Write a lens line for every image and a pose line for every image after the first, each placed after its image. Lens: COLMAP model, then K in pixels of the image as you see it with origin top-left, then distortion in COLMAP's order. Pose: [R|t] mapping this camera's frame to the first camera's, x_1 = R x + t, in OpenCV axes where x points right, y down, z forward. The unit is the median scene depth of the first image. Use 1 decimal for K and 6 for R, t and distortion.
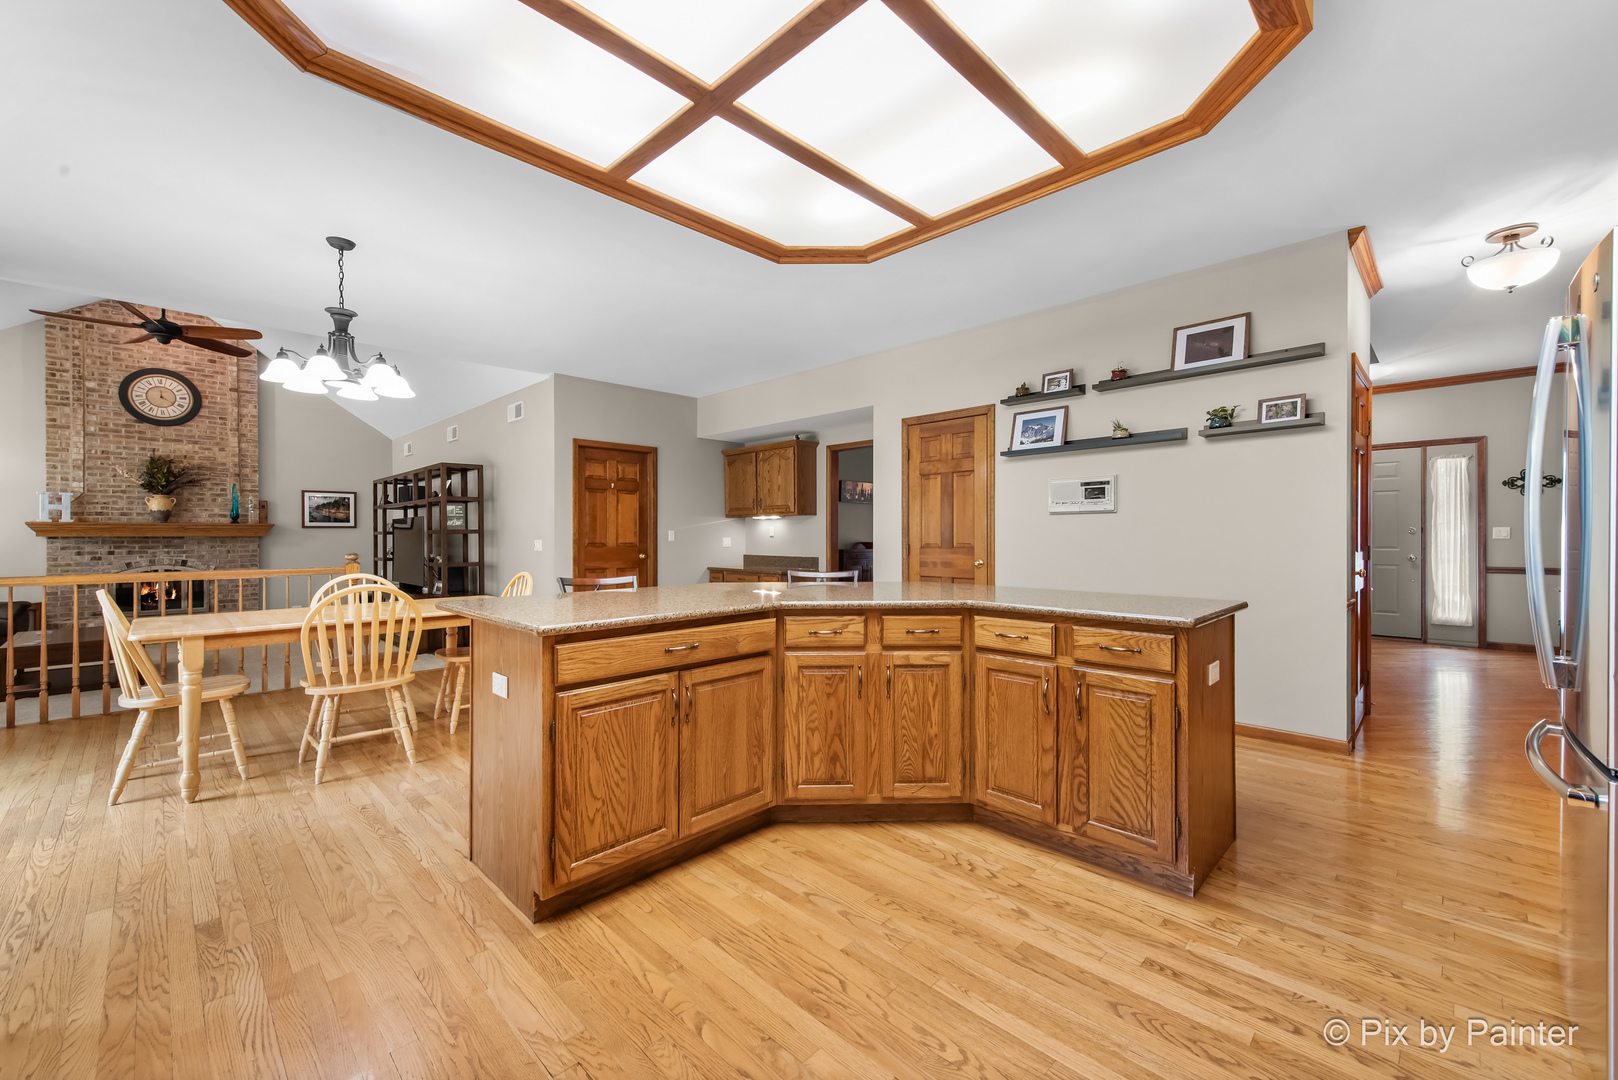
lens RADIAL K [[647.7, 0, 810.8], [0, 647.7, 537.5], [0, 0, 1]] dist [0.003413, -0.000008]
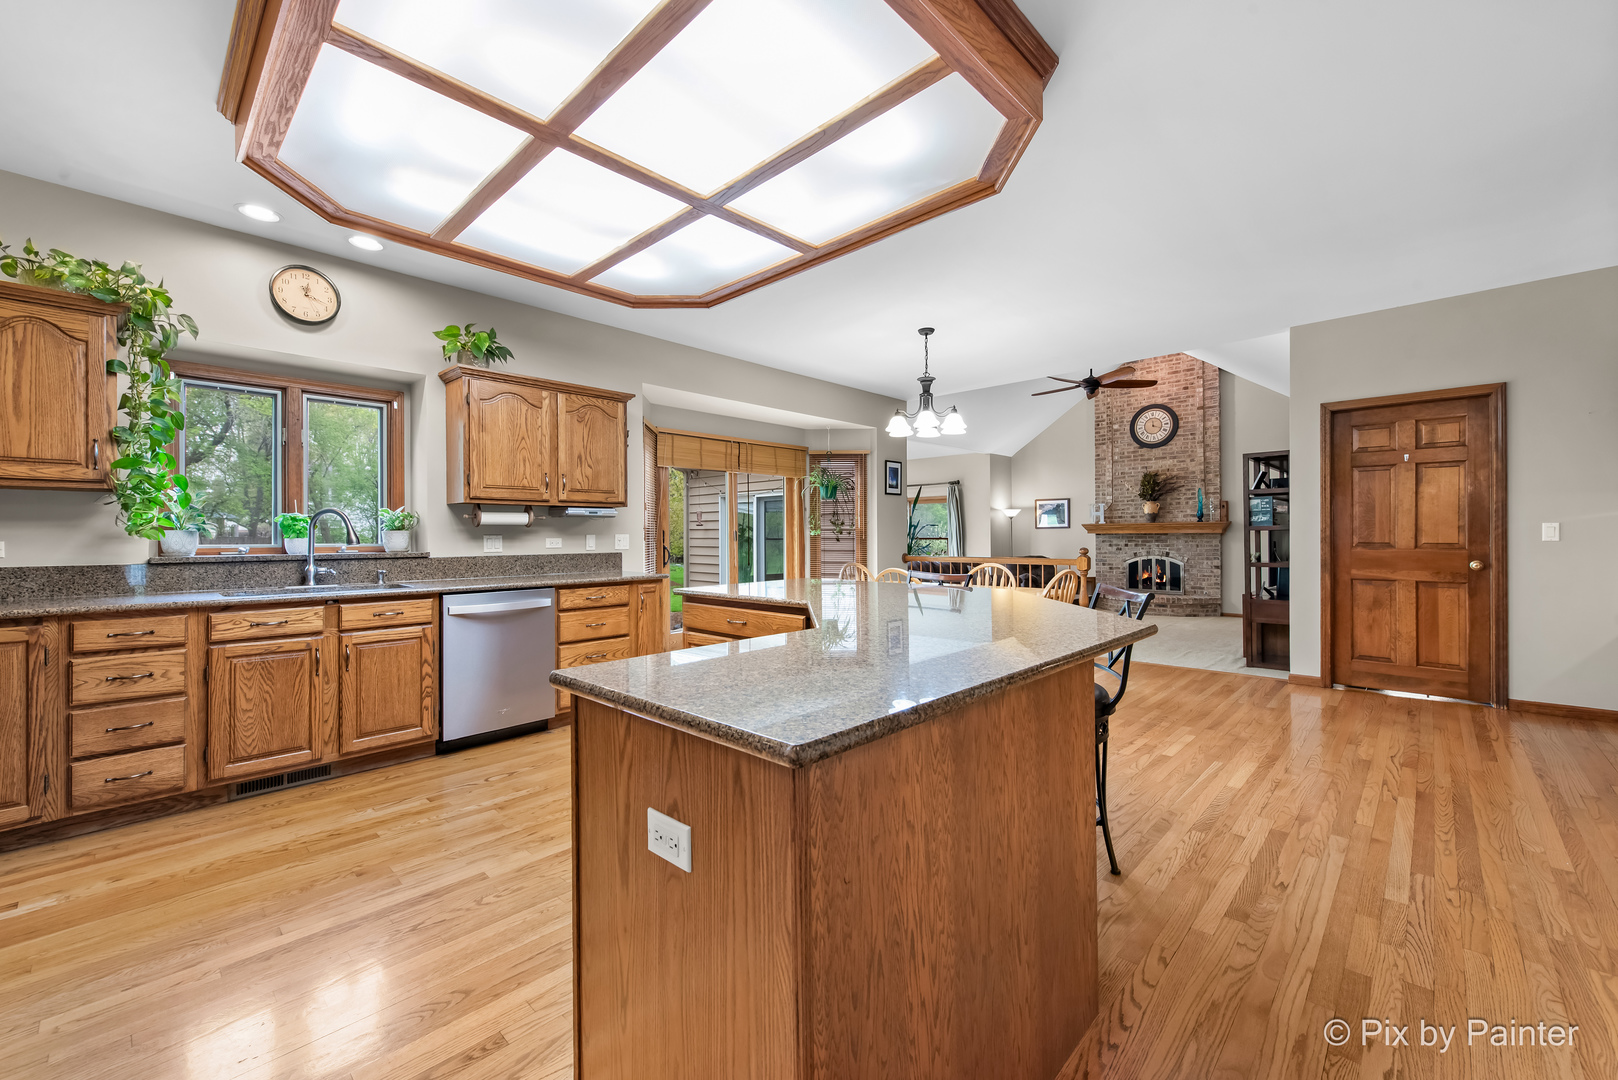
lens RADIAL K [[647.7, 0, 809.1], [0, 647.7, 537.1], [0, 0, 1]] dist [0.003413, -0.000008]
pose [[0.022294, 0.003509, -0.999745, 0.288166], [0.004337, 0.999984, 0.003606, -0.001921], [0.999742, -0.004417, 0.022278, 0.290281]]
